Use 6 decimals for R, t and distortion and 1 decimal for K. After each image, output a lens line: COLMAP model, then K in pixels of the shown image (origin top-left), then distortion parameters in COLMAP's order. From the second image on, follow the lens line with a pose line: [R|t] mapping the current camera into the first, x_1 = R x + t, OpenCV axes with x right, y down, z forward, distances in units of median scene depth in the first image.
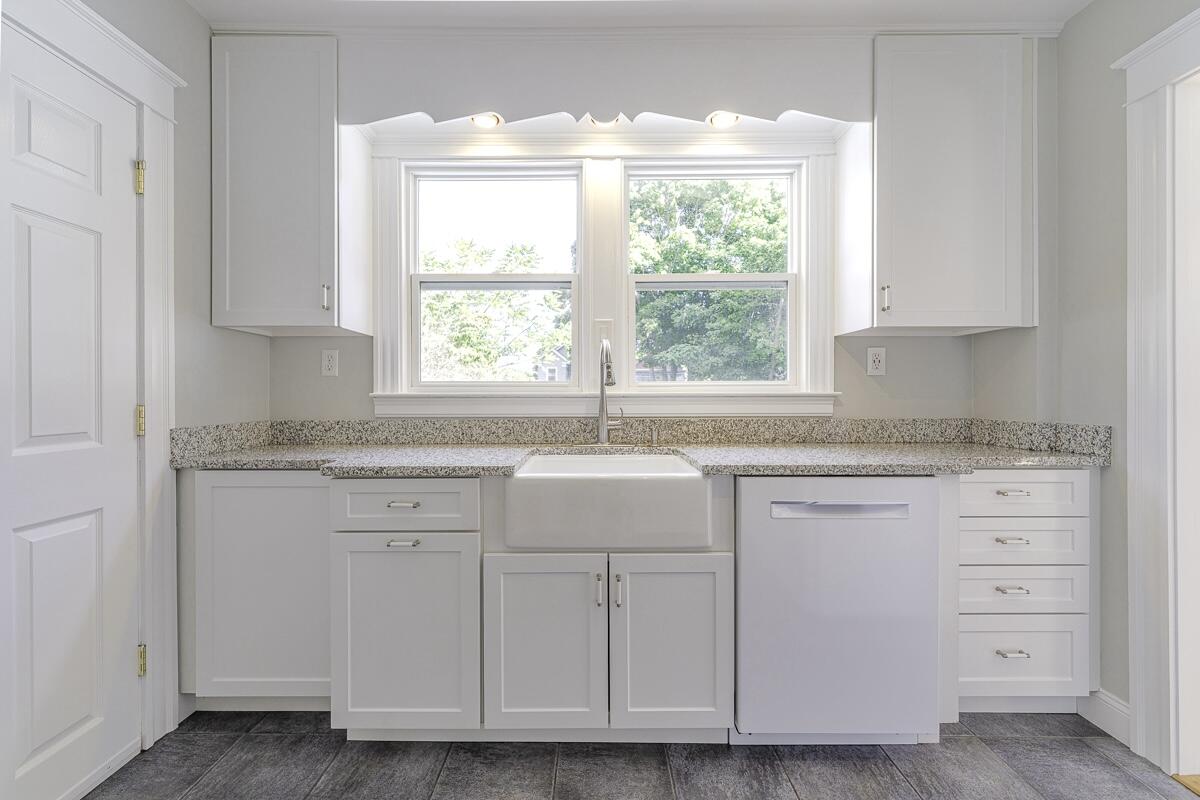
lens RADIAL K [[485.4, 0, 593.0], [0, 485.4, 393.9], [0, 0, 1]] dist [-0.001089, -0.000162]
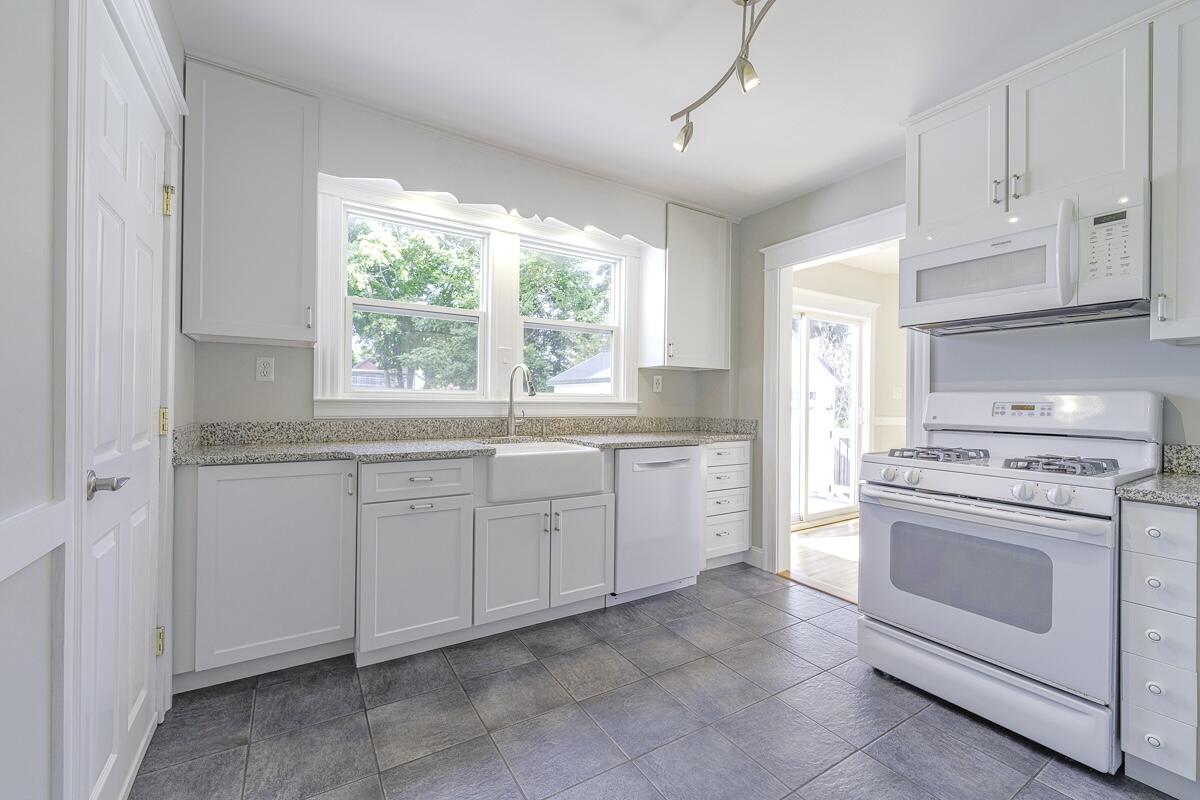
lens RADIAL K [[485.4, 0, 593.0], [0, 485.4, 393.9], [0, 0, 1]] dist [-0.001089, -0.000162]
pose [[0.850129, 0.019884, 0.526199, -0.590090], [-0.015917, 0.999801, -0.012064, -0.008473], [-0.526334, 0.001880, 0.850276, -0.380973]]
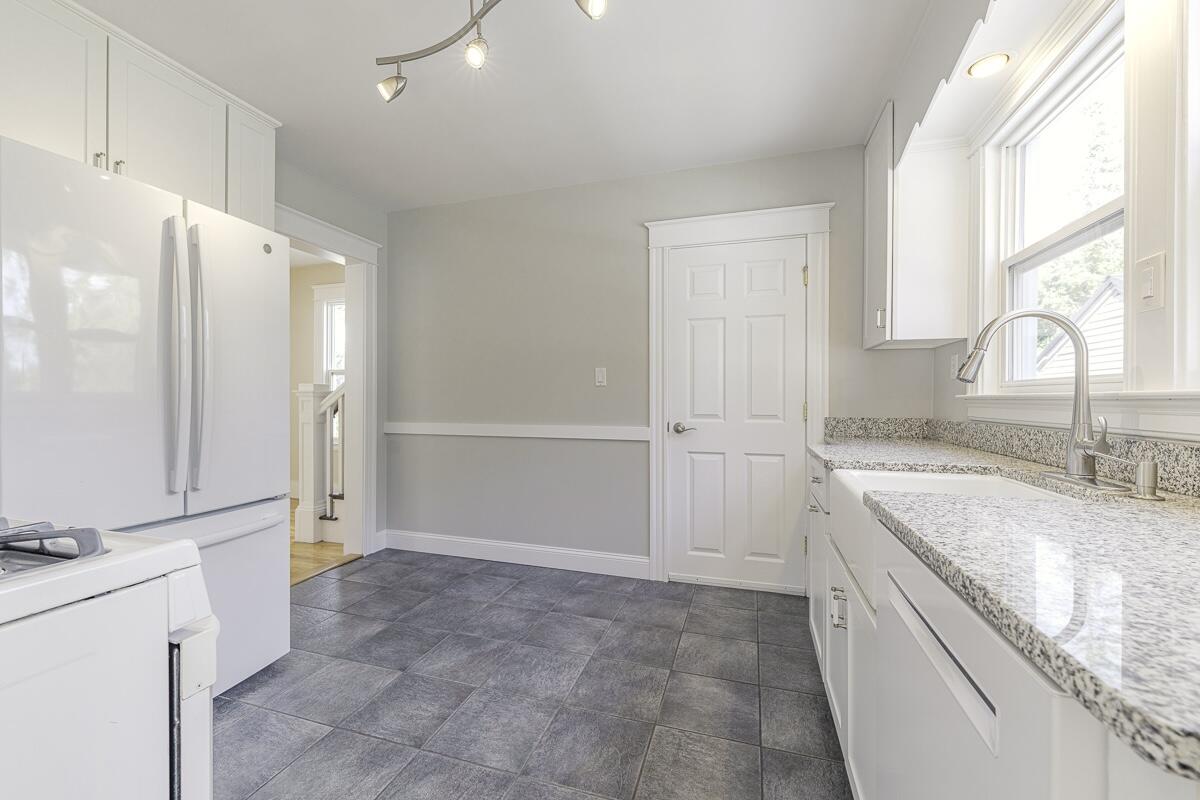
lens RADIAL K [[486.7, 0, 600.0], [0, 486.7, 400.0], [0, 0, 1]] dist [-0.000130, -0.000033]
pose [[-0.292770, 0.003545, -0.956176, 0.862594], [0.000560, 0.999994, 0.003536, 0.005524], [0.956183, 0.000500, -0.292770, 0.687487]]
